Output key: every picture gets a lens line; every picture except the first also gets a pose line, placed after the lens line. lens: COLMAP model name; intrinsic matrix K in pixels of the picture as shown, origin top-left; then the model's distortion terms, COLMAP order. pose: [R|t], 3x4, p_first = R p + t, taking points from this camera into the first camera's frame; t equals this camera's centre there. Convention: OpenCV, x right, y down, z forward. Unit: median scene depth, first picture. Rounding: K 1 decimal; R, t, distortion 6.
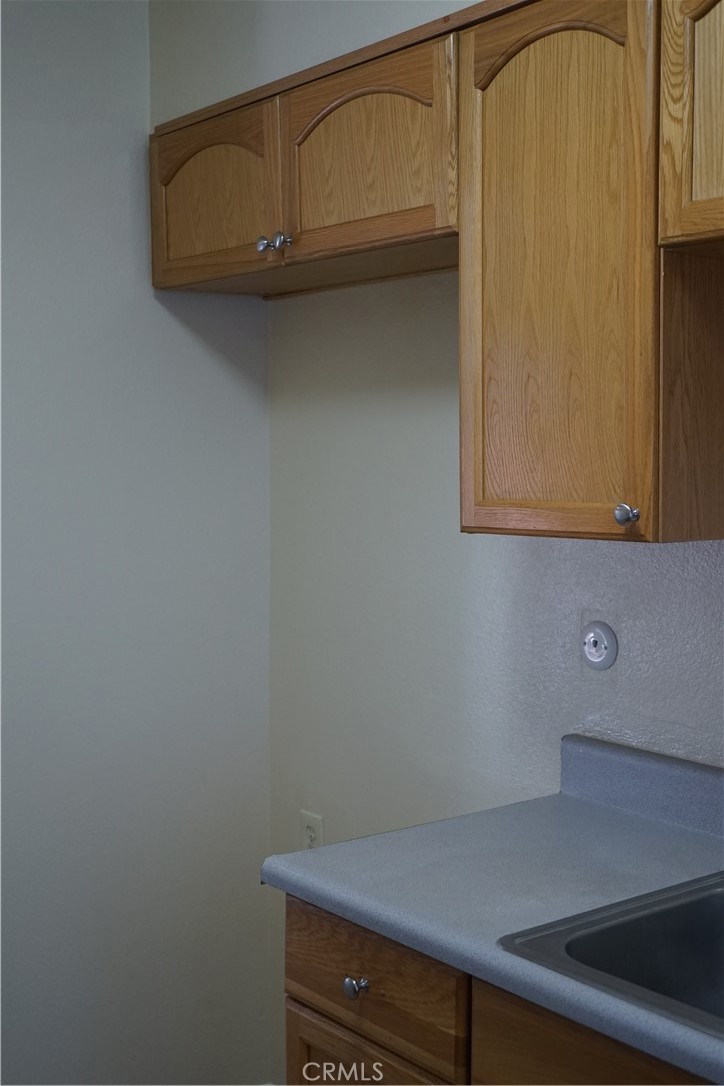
lens RADIAL K [[1380.5, 0, 362.0], [0, 1380.5, 543.0], [0, 0, 1]] dist [-0.065177, 0.069743]
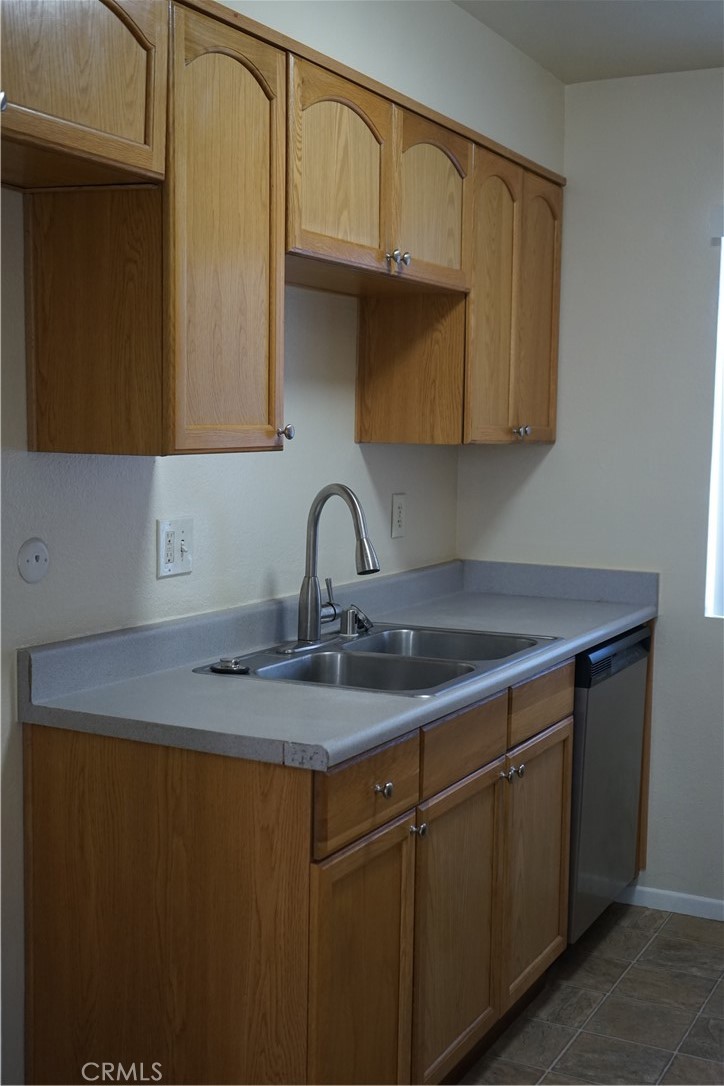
lens RADIAL K [[1350.2, 0, 362.0], [0, 1350.2, 543.0], [0, 0, 1]] dist [0.015502, 0.012634]
pose [[-0.428093, -0.093170, 0.898919, -1.102172], [0.040691, 0.991676, 0.122163, -0.072598], [-0.902818, 0.088875, -0.420739, 1.480006]]
